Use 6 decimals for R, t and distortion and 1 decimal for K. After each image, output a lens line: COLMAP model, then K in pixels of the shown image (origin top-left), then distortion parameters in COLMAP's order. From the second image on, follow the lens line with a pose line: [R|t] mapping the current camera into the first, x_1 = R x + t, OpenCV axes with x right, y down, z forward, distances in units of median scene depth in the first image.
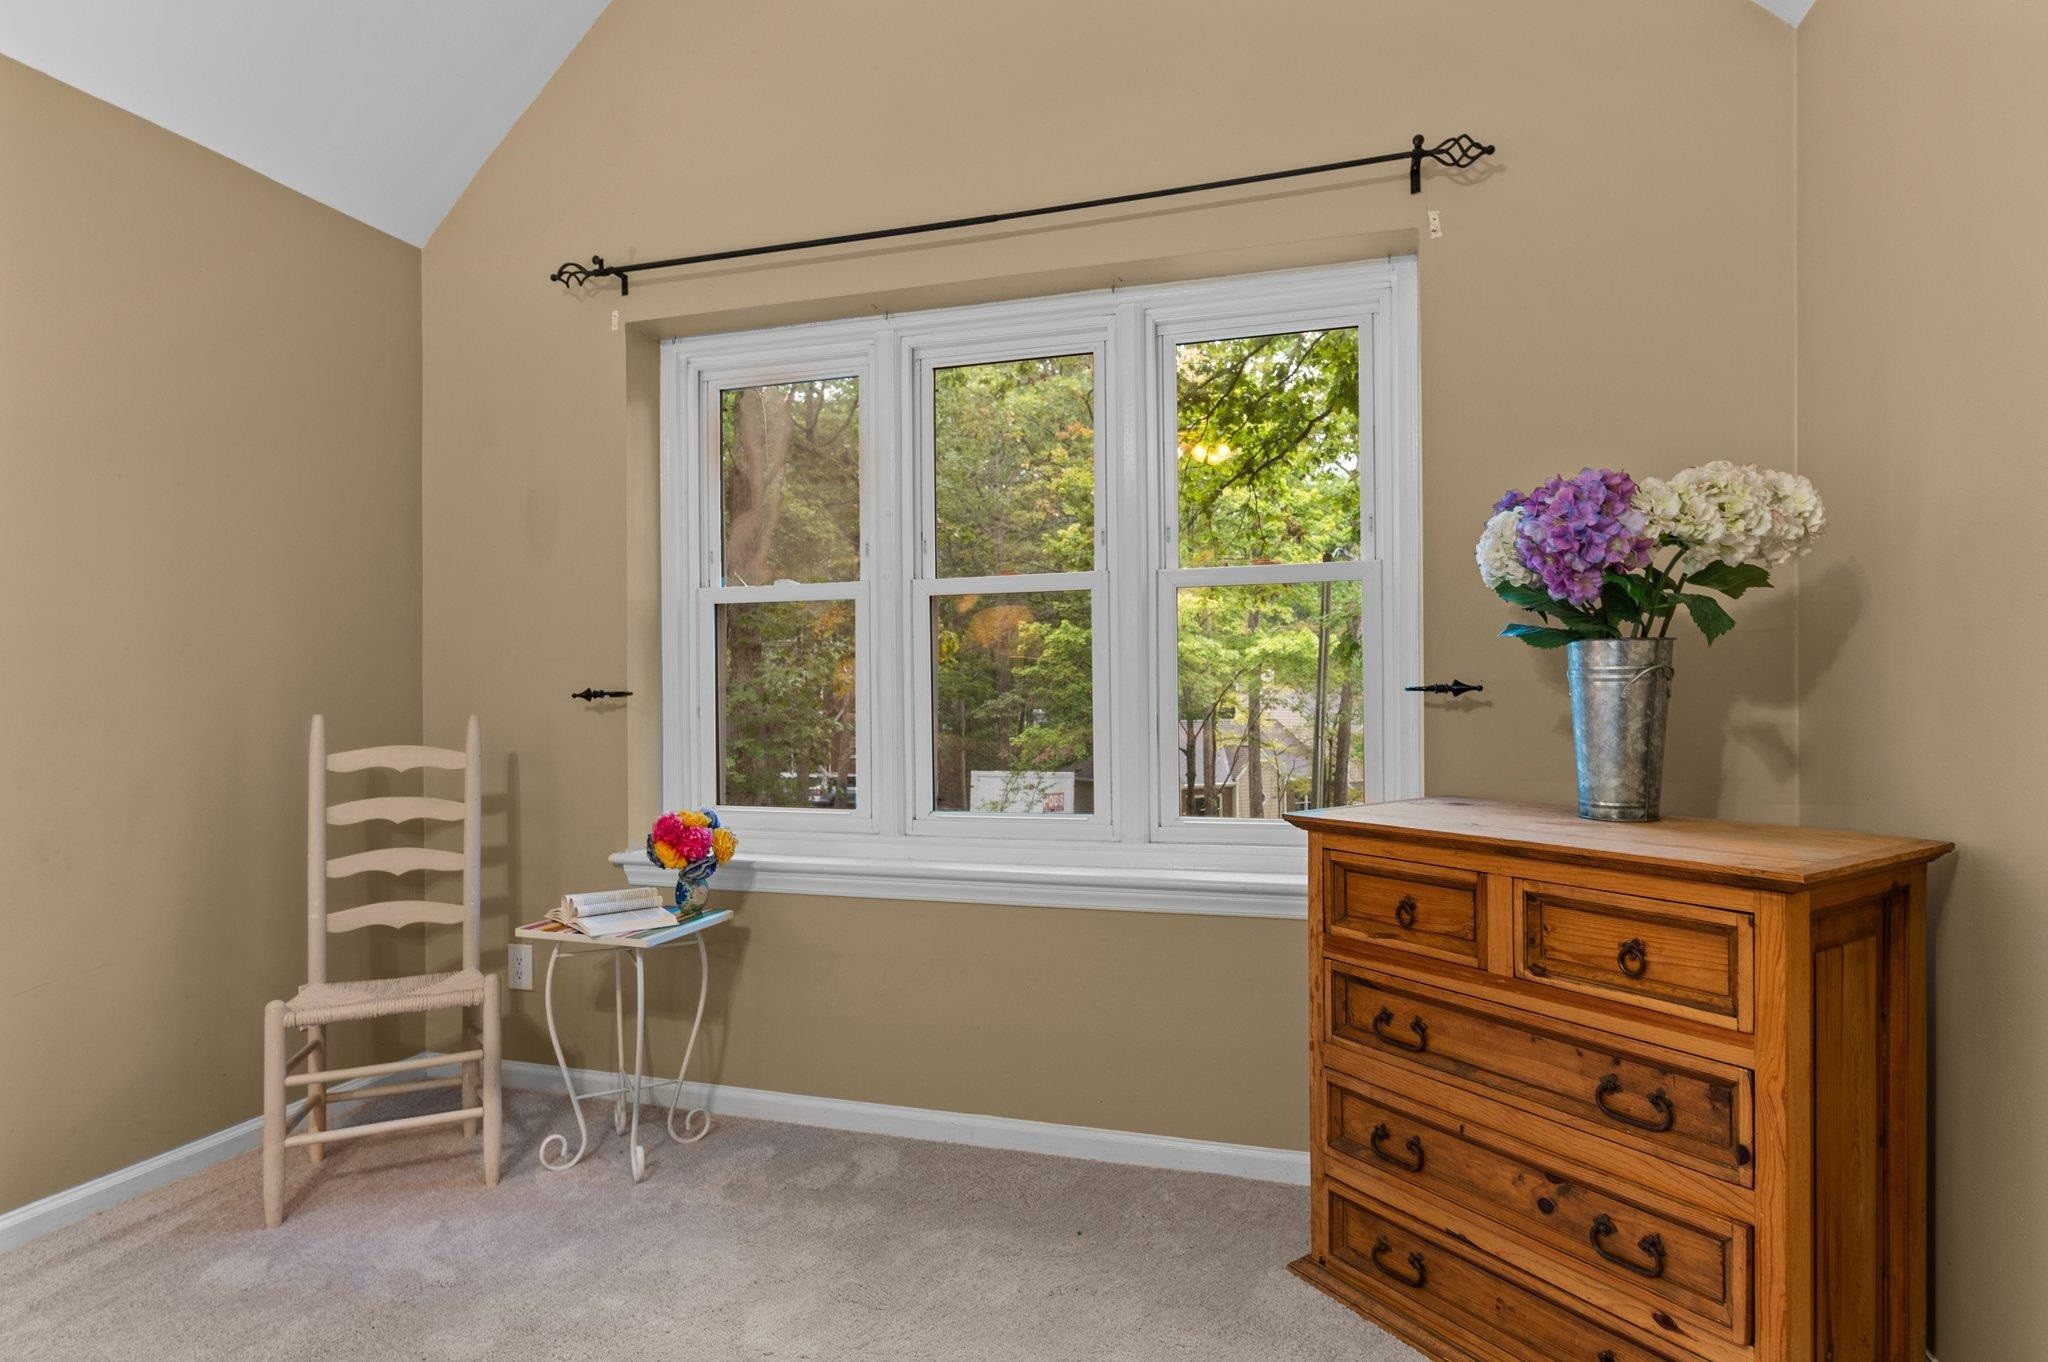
lens RADIAL K [[917.6, 0, 1030.2], [0, 917.6, 674.7], [0, 0, 1]] dist [-0.025870, 0.001302]
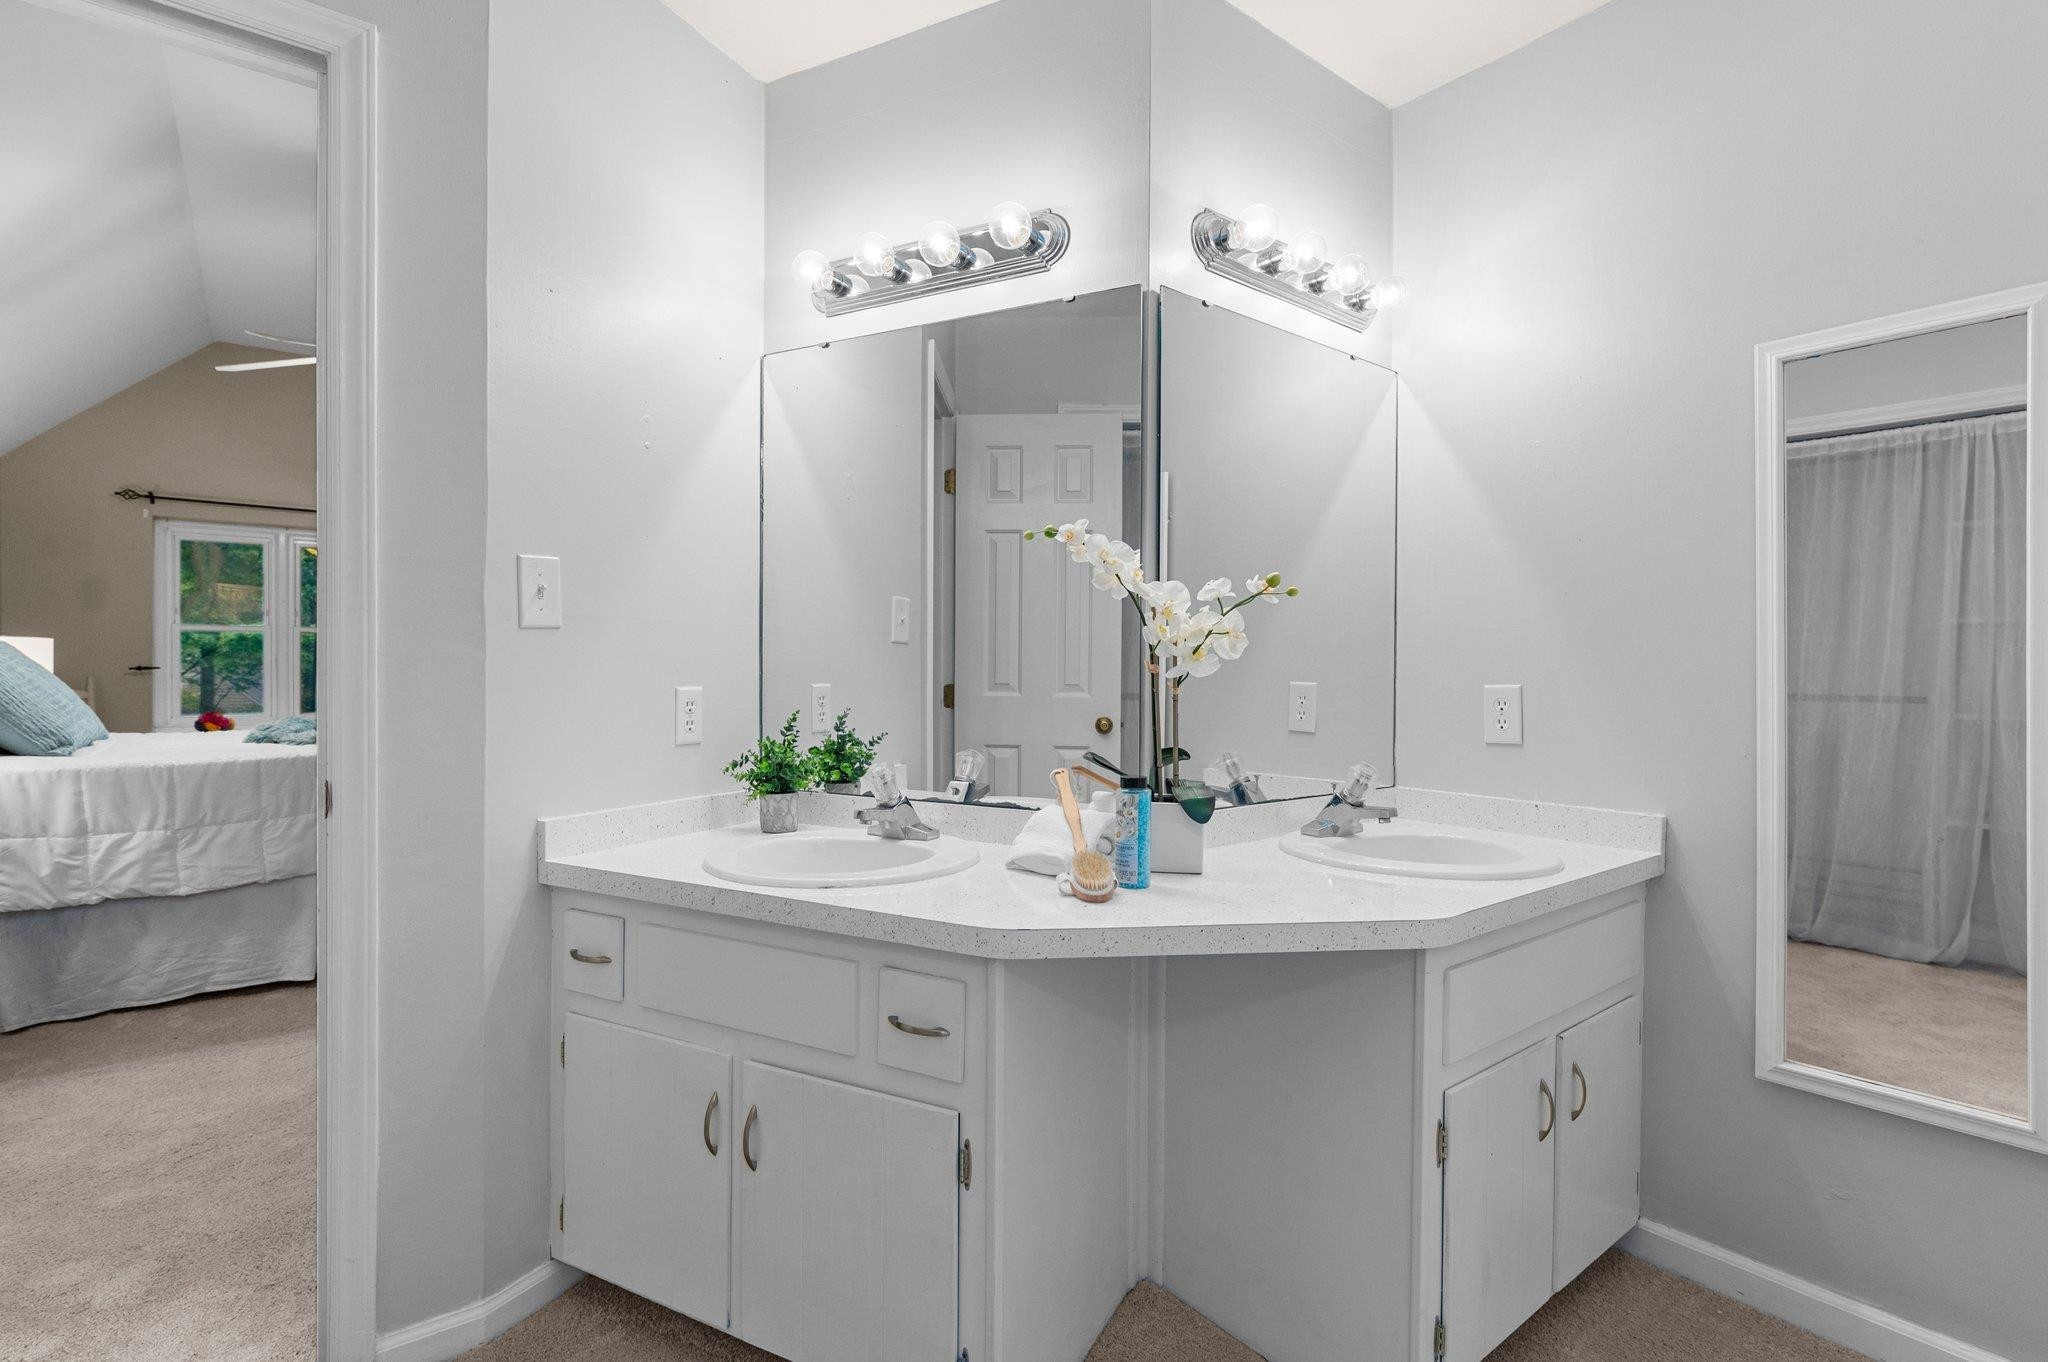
lens RADIAL K [[917.6, 0, 1030.2], [0, 917.6, 674.7], [0, 0, 1]] dist [-0.025870, 0.001302]
pose [[0.569180, 0.006973, 0.822184, -1.319039], [-0.030438, 0.999457, 0.012595, -0.077500], [-0.821650, -0.032195, 0.569083, -2.827906]]
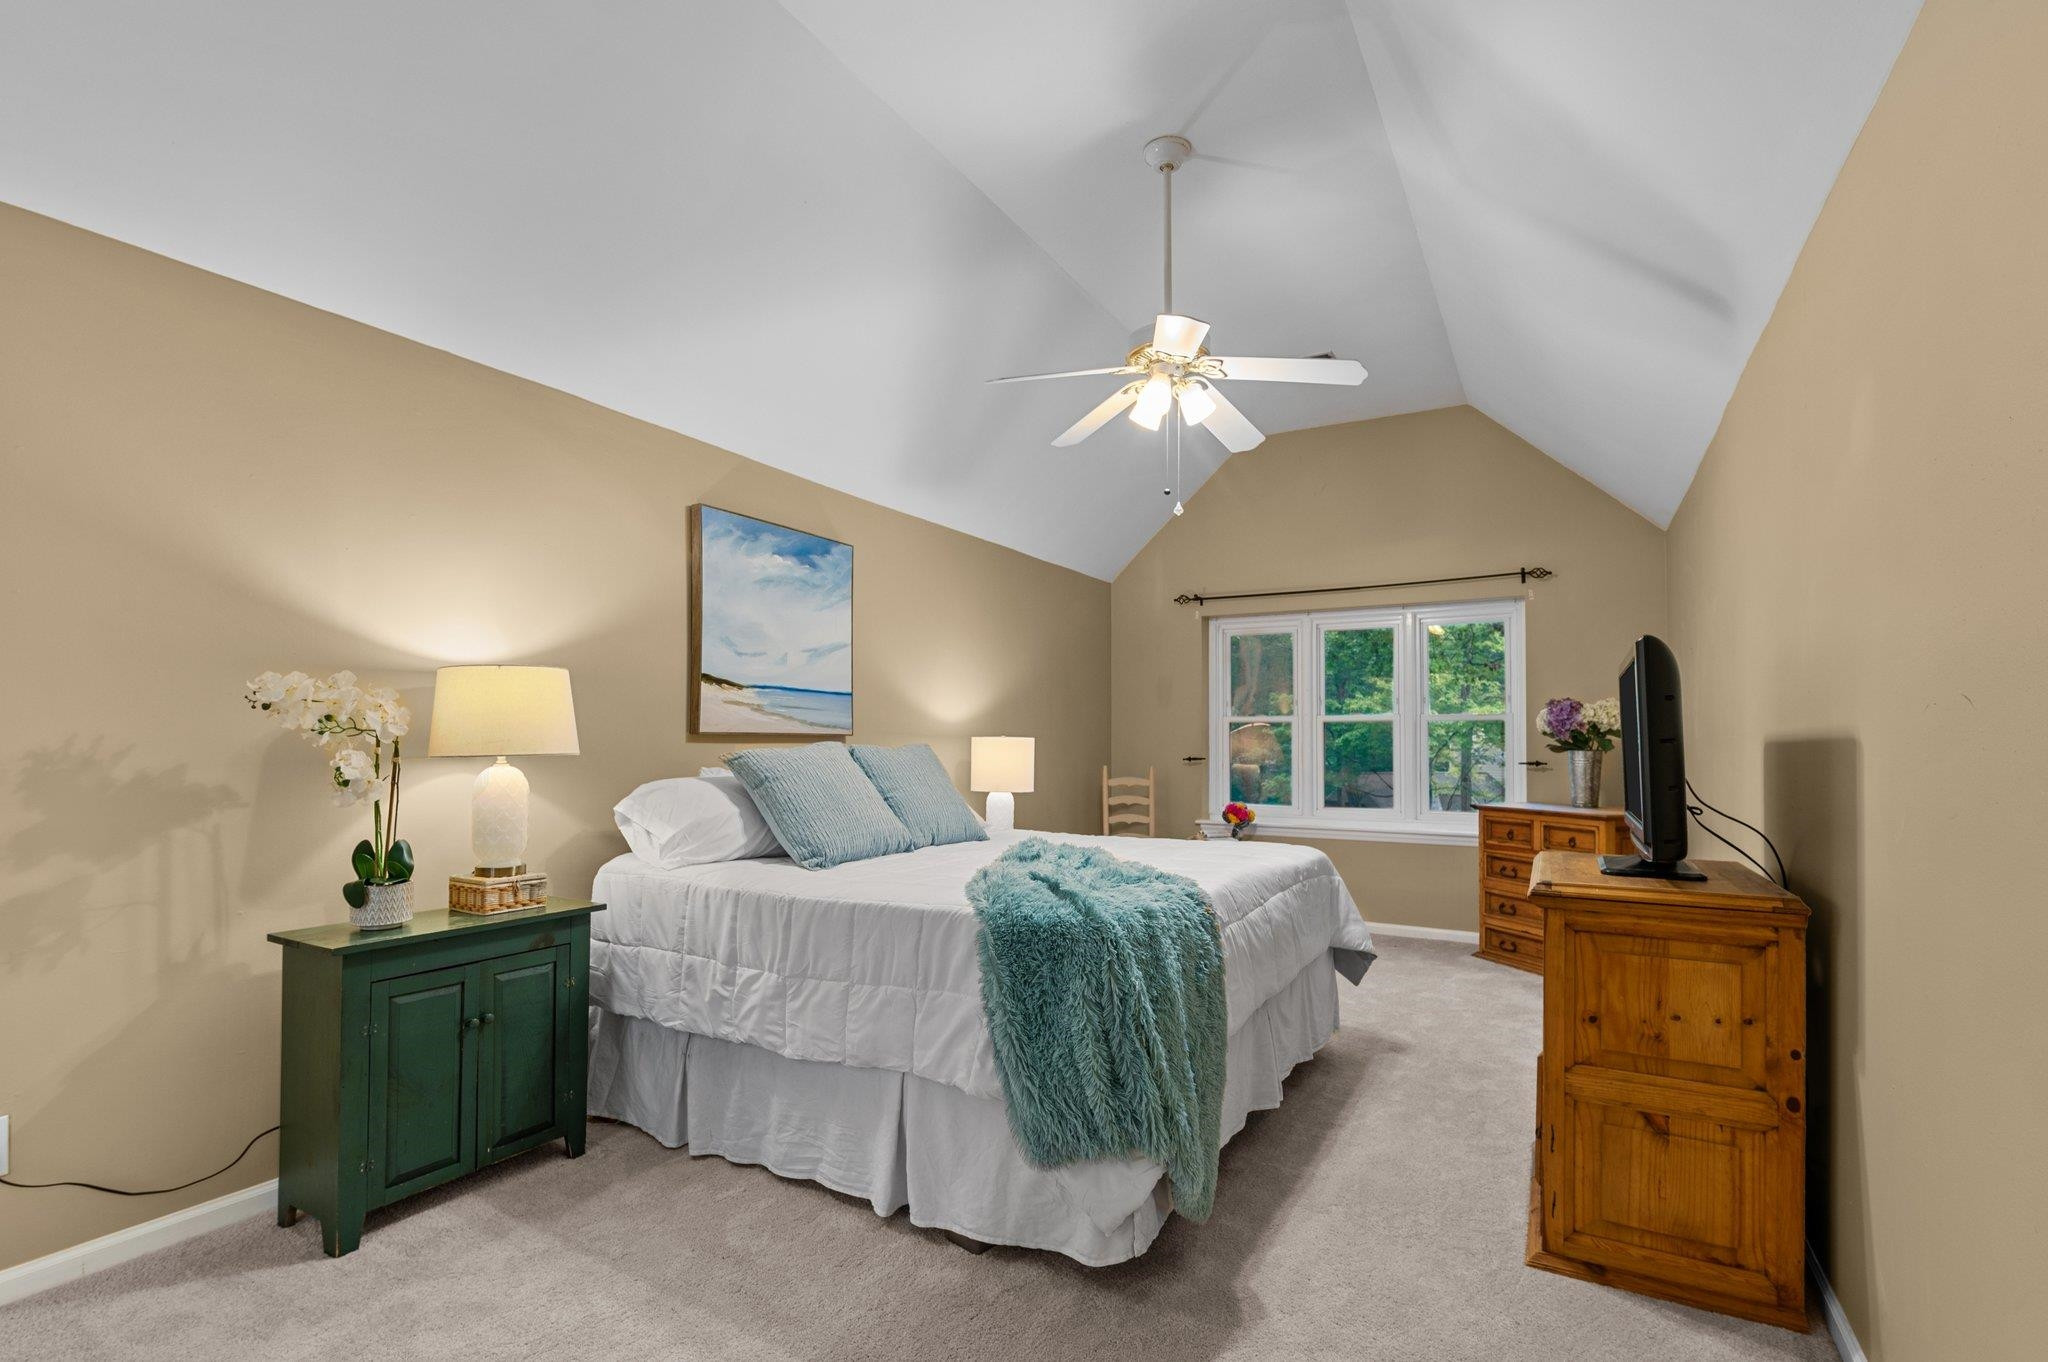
lens RADIAL K [[957.6, 0, 994.4], [0, 957.6, 708.2], [0, 0, 1]] dist [-0.025517, 0.000292]
pose [[0.975096, 0.004857, -0.221728, -0.510498], [-0.007332, 0.999920, -0.010339, -0.111902], [0.221660, 0.011708, 0.975054, -2.201945]]
